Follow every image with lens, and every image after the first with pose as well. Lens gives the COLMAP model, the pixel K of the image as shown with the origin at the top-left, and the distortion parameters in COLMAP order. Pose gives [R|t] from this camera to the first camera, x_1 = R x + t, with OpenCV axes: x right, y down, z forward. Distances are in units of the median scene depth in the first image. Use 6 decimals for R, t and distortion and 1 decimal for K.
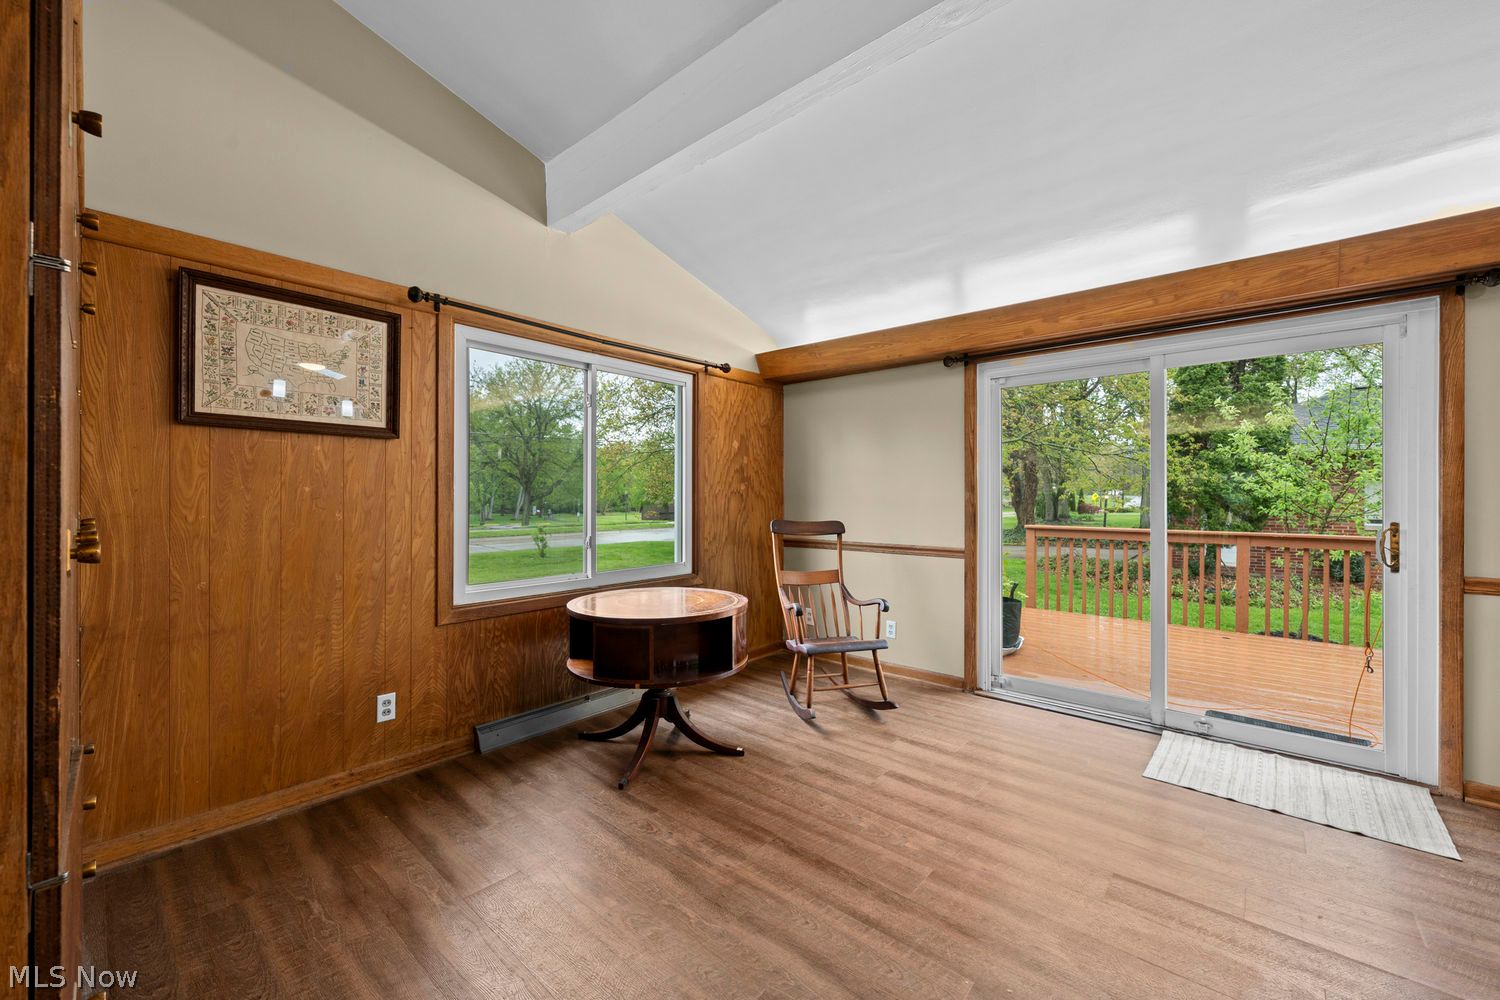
lens RADIAL K [[597.6, 0, 743.5], [0, 597.6, 497.6], [0, 0, 1]] dist [-0.001411, -0.000096]
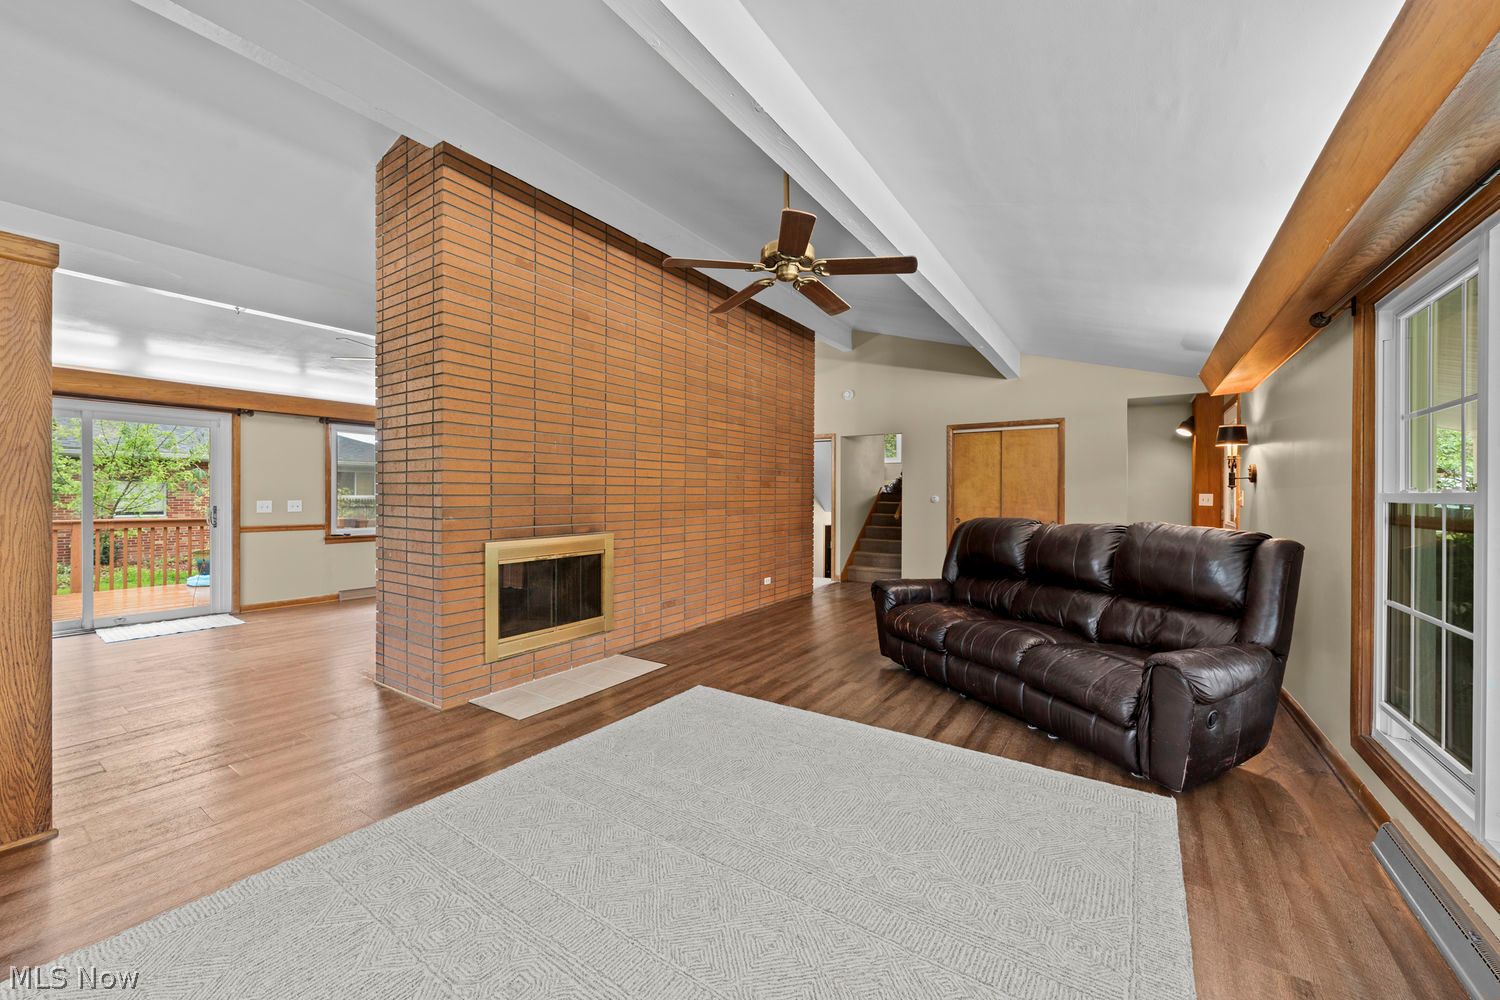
lens RADIAL K [[565.0, 0, 749.6], [0, 565.0, 496.5], [0, 0, 1]] dist [-0.001358, -0.000223]
pose [[-0.137194, -0.002222, 0.990542, -1.295027], [-0.002012, 0.999996, 0.001965, -0.002894], [-0.990542, -0.001724, -0.137198, -0.725285]]
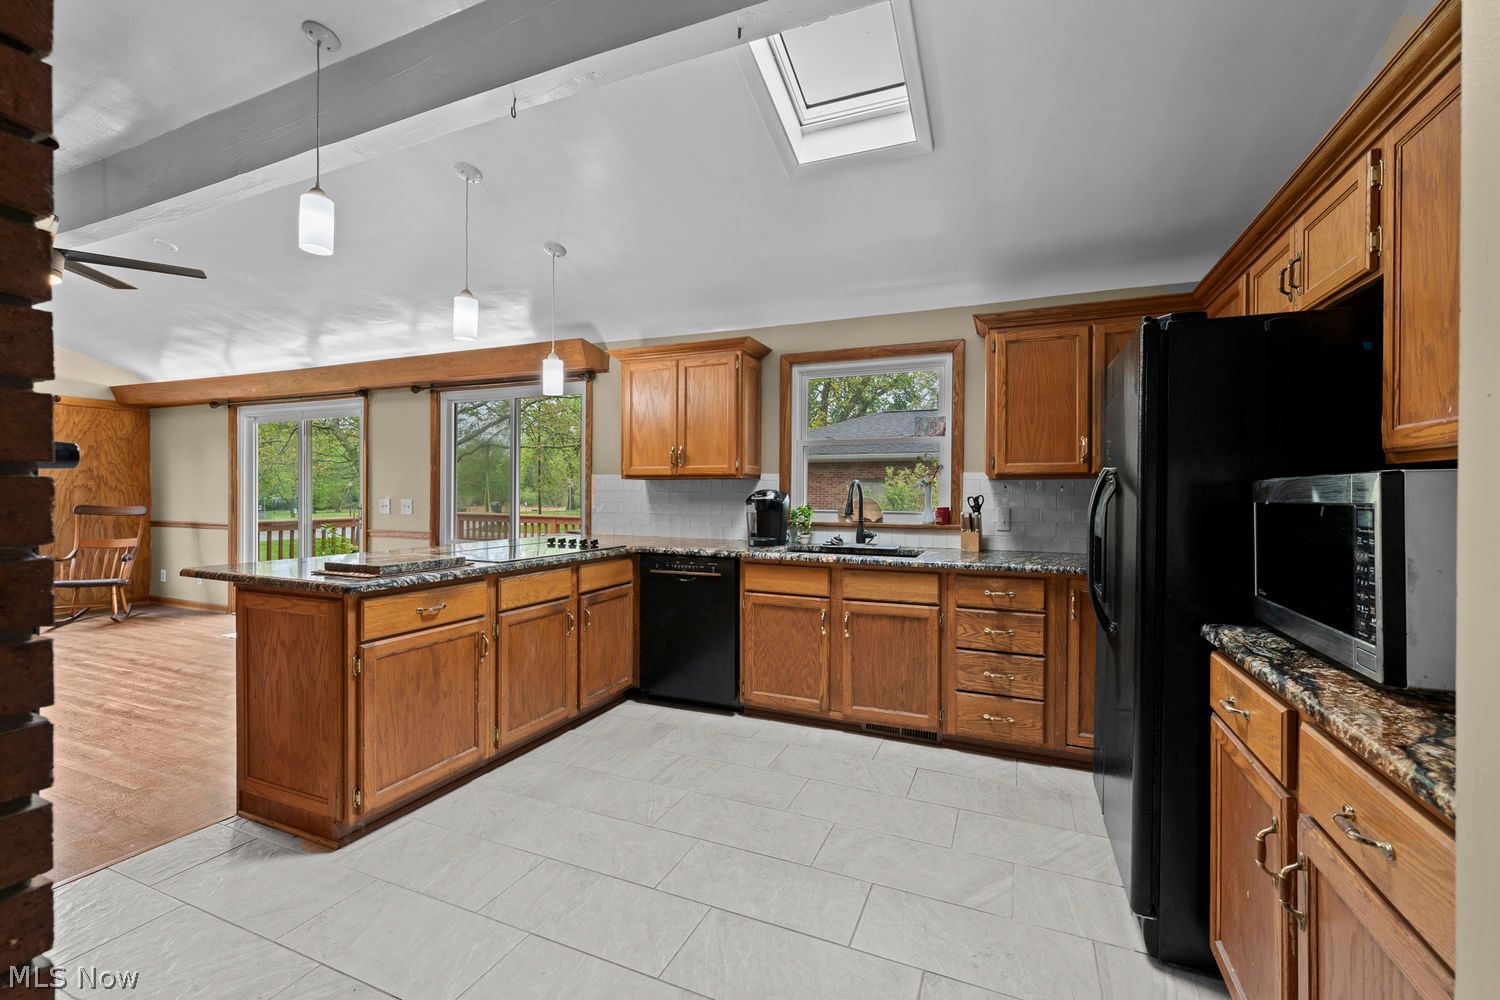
lens RADIAL K [[641.9, 0, 750.0], [0, 641.9, 500.0], [0, 0, 1]] dist [0.000861, 0.000272]
pose [[0.949849, 0.001890, 0.312703, 1.543589], [-0.005300, 0.999935, 0.010057, -0.002301], [-0.312663, -0.011210, 0.949798, -1.399312]]
